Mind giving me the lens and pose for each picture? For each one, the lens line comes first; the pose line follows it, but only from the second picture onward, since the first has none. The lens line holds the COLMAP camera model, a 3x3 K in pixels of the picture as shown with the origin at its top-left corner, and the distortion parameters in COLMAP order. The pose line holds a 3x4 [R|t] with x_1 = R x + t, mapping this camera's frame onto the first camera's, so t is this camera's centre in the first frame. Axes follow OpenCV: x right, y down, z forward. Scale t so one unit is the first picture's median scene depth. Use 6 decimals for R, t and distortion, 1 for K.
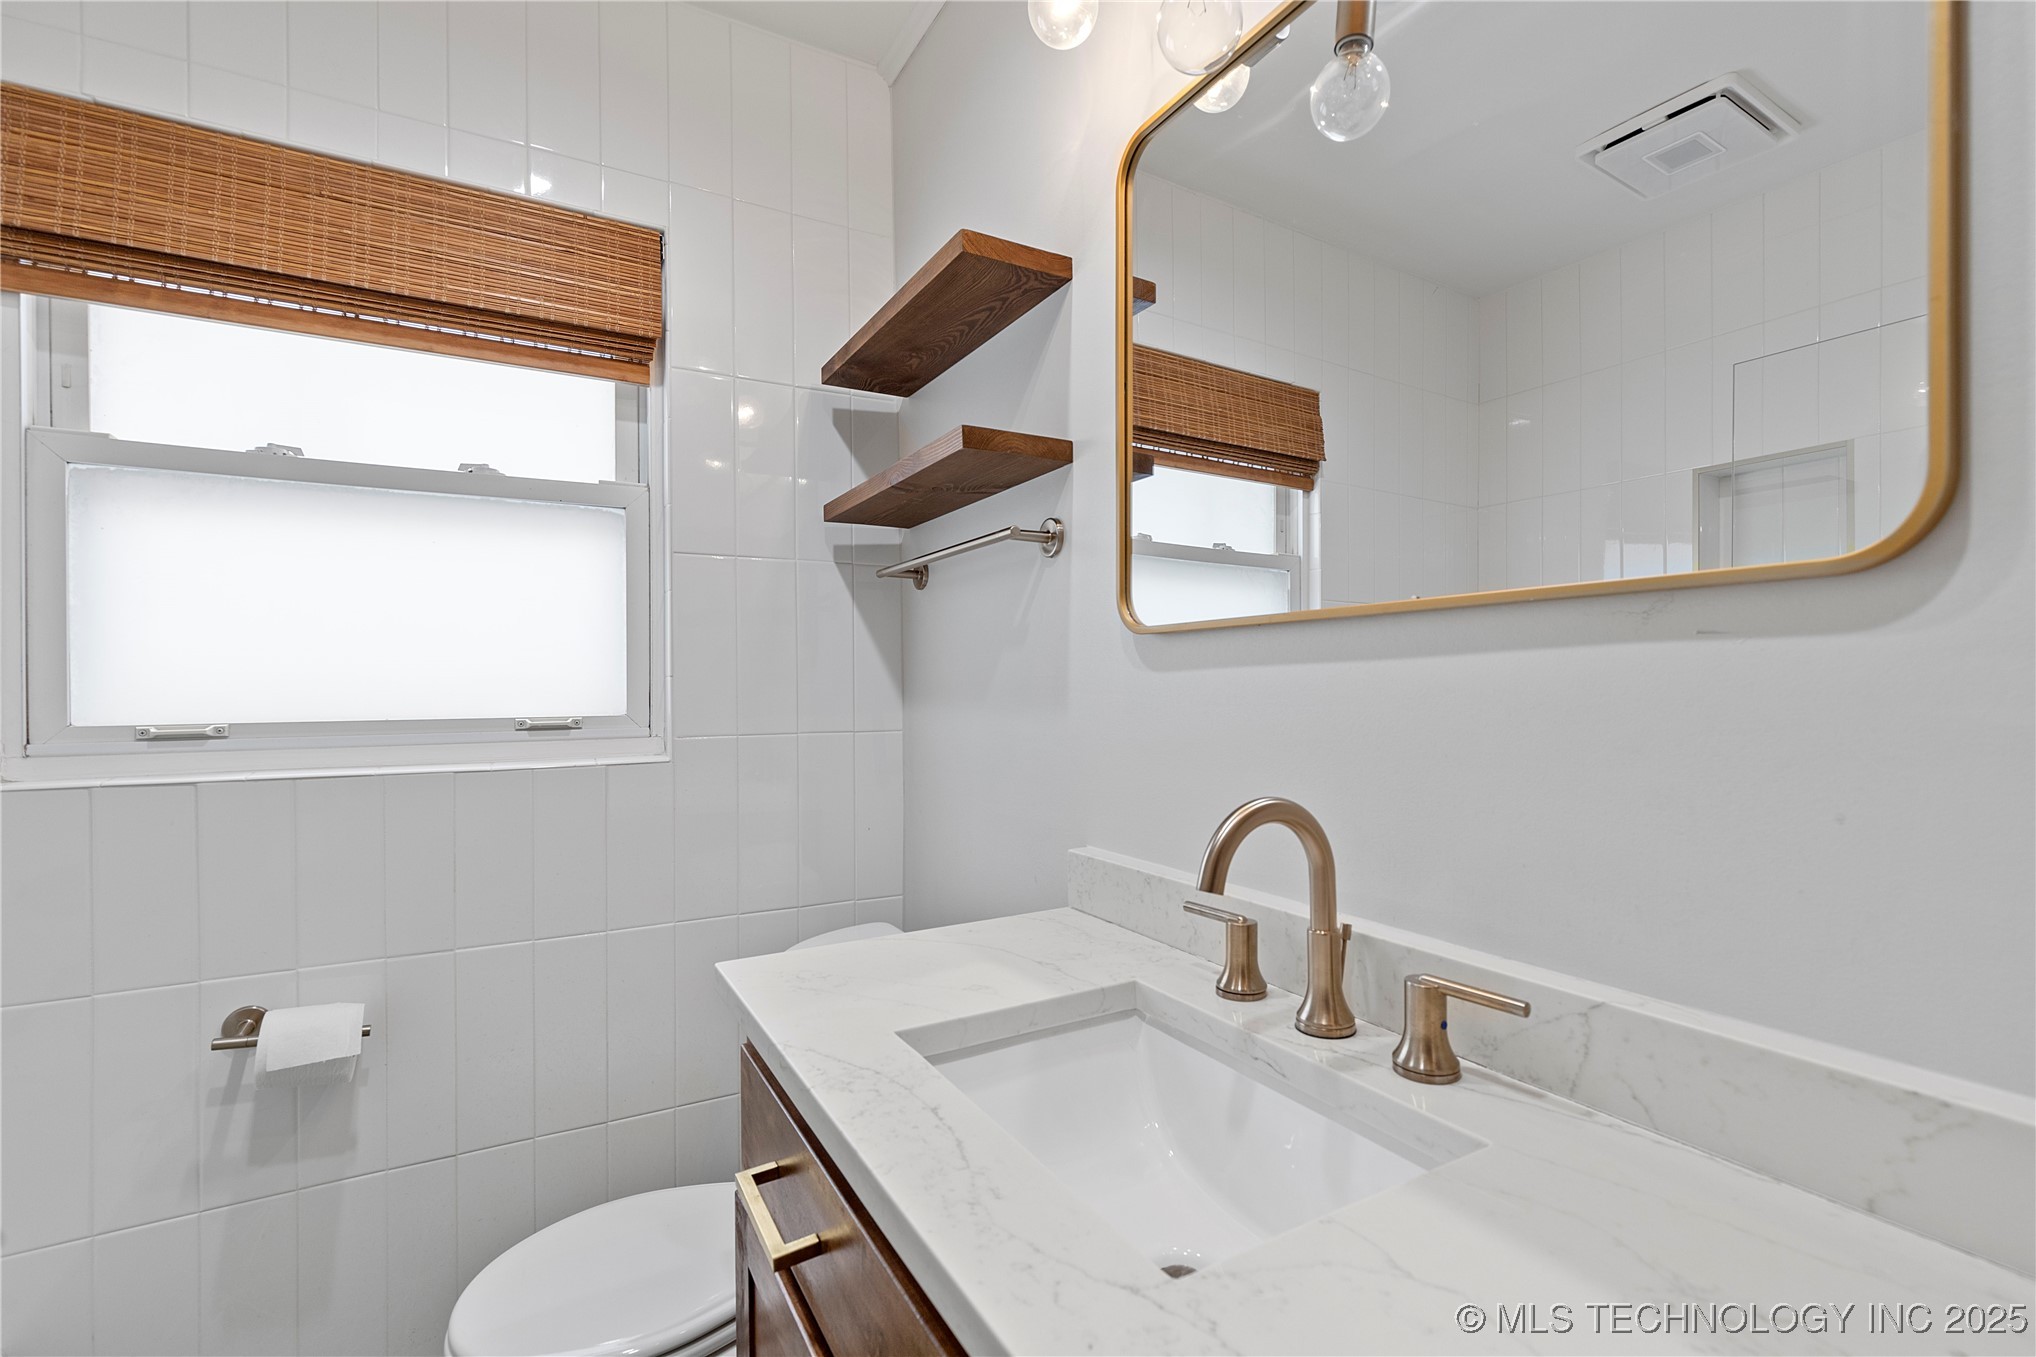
lens RADIAL K [[906.6, 0, 1022.5], [0, 906.6, 683.9], [0, 0, 1]] dist [0.007370, 0.000540]
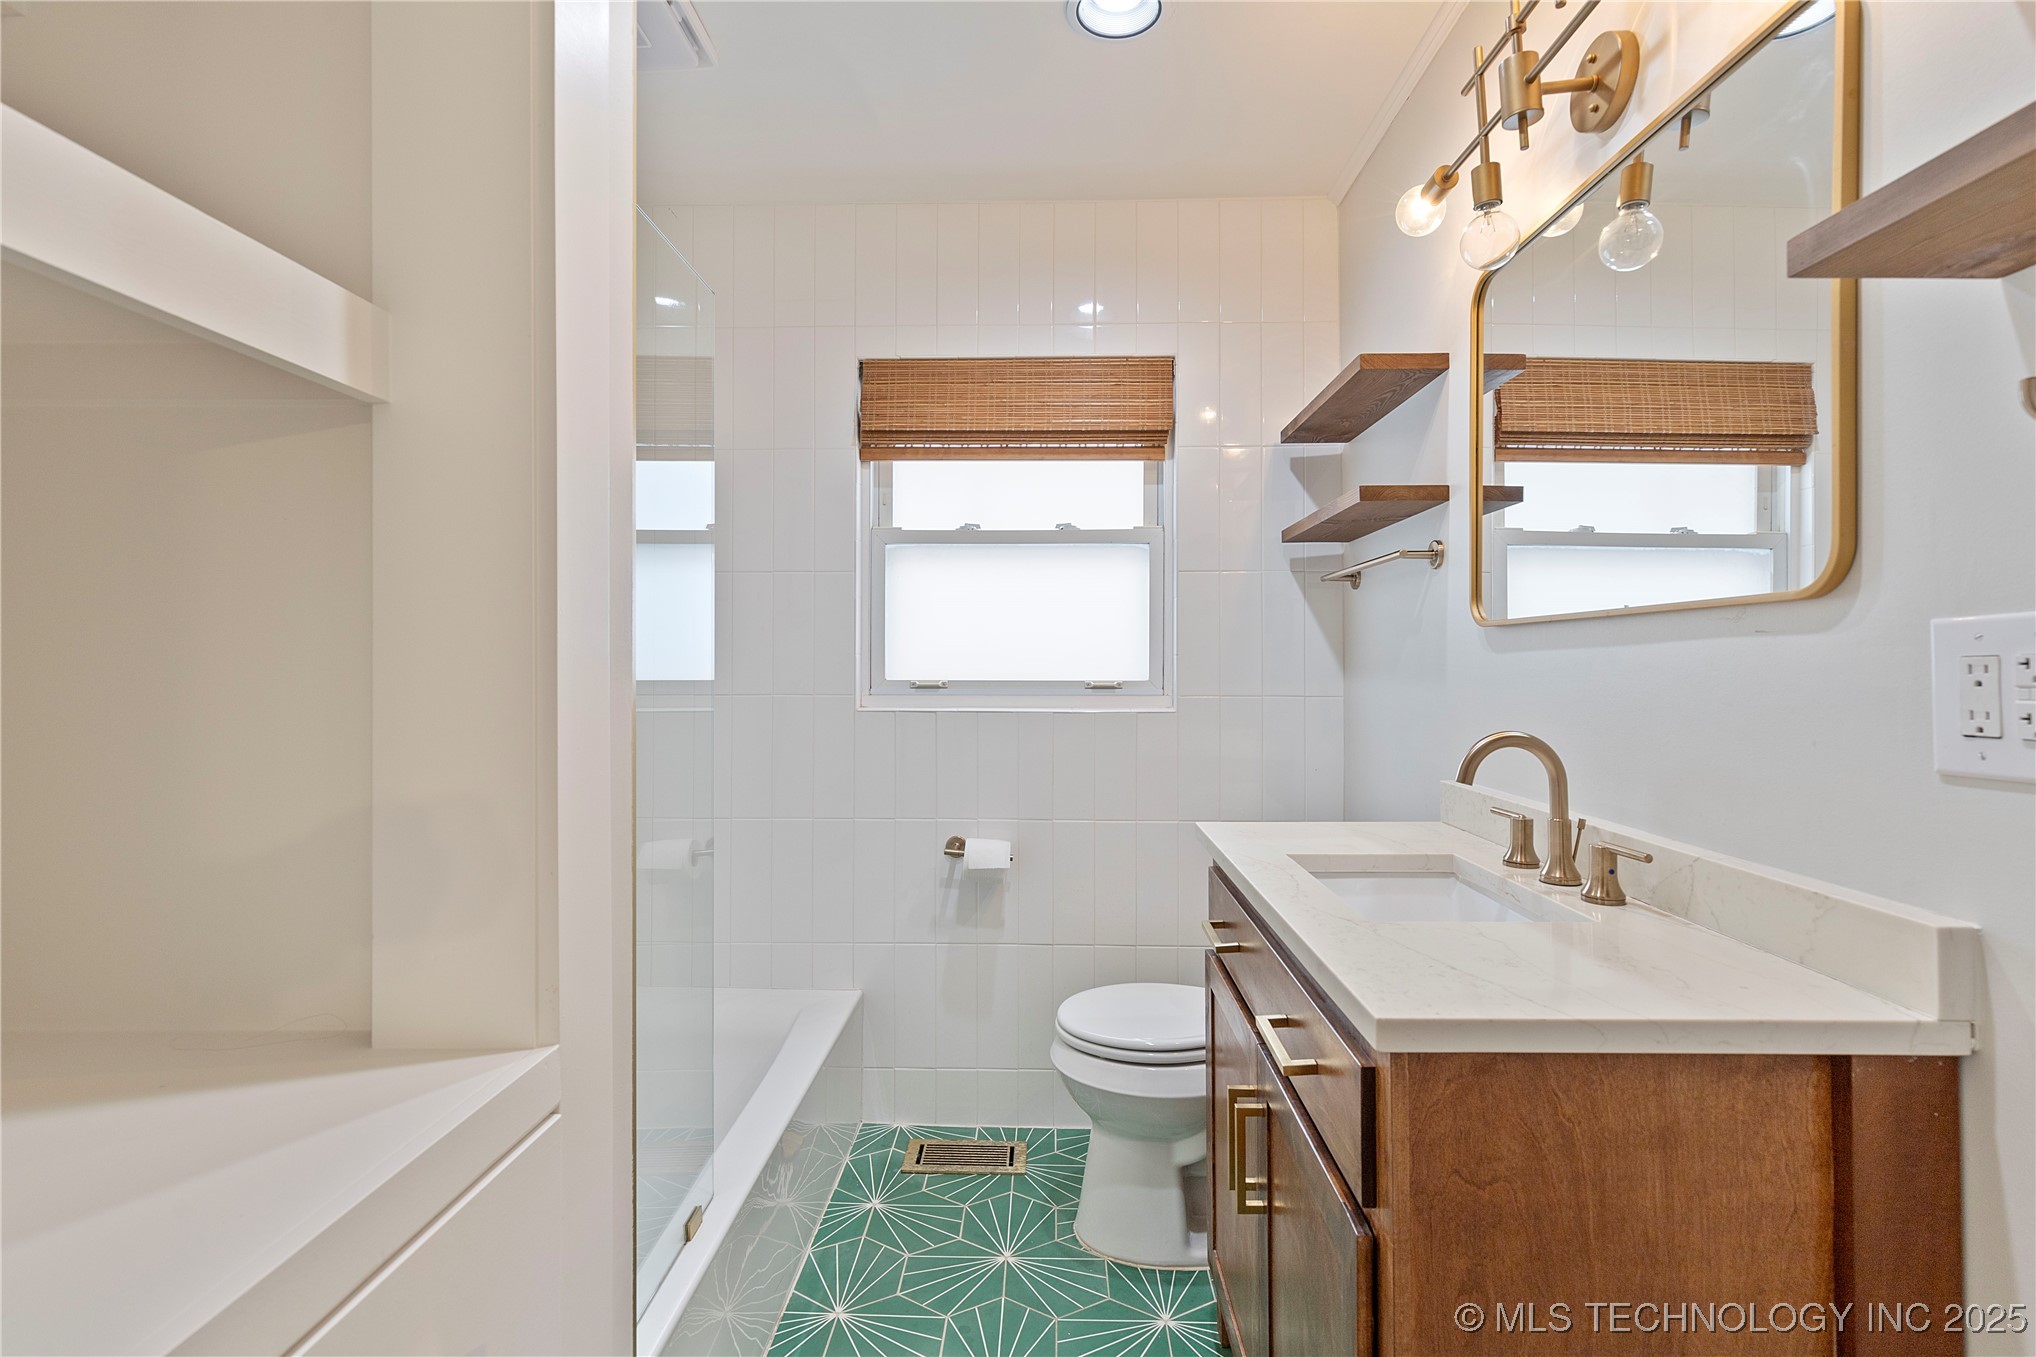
lens RADIAL K [[924.5, 0, 1032.3], [0, 924.5, 657.3], [0, 0, 1]] dist [0.002058, -0.000494]
pose [[0.858817, 0.004329, -0.512265, 0.224596], [-0.006525, 0.999976, -0.002488, 0.001247], [0.512242, 0.005479, 0.858824, -0.511675]]
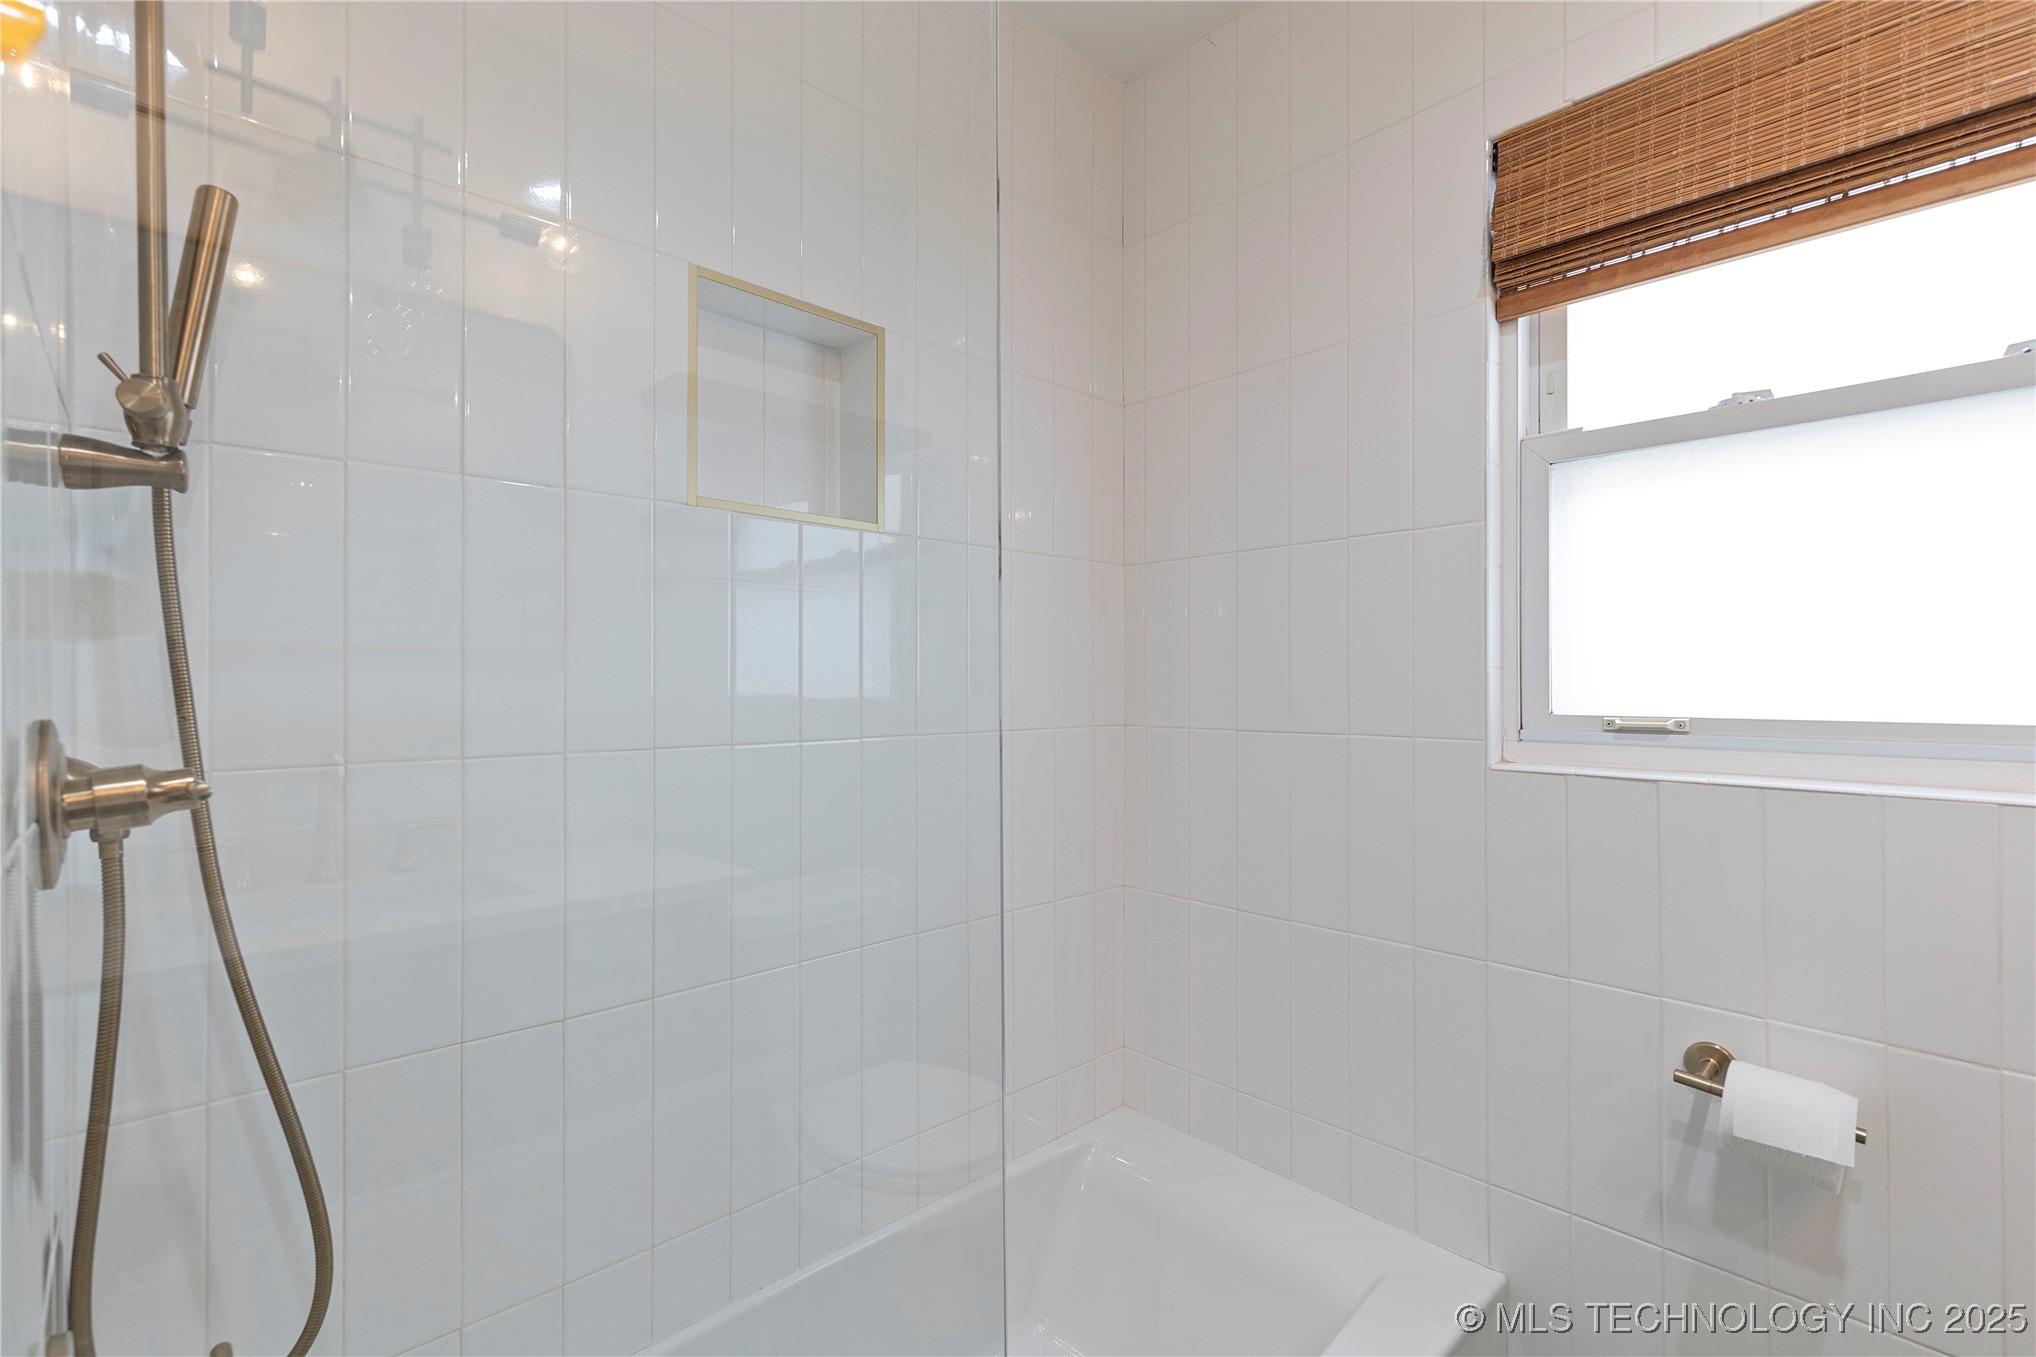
lens RADIAL K [[942.2, 0, 1016.4], [0, 942.2, 678.7], [0, 0, 1]] dist [0.002938, -0.000510]
pose [[0.235766, -0.000799, -0.971810, -0.130902], [-0.002527, 0.999996, -0.001435, 0.008308], [0.971807, 0.002794, 0.235763, 0.144120]]
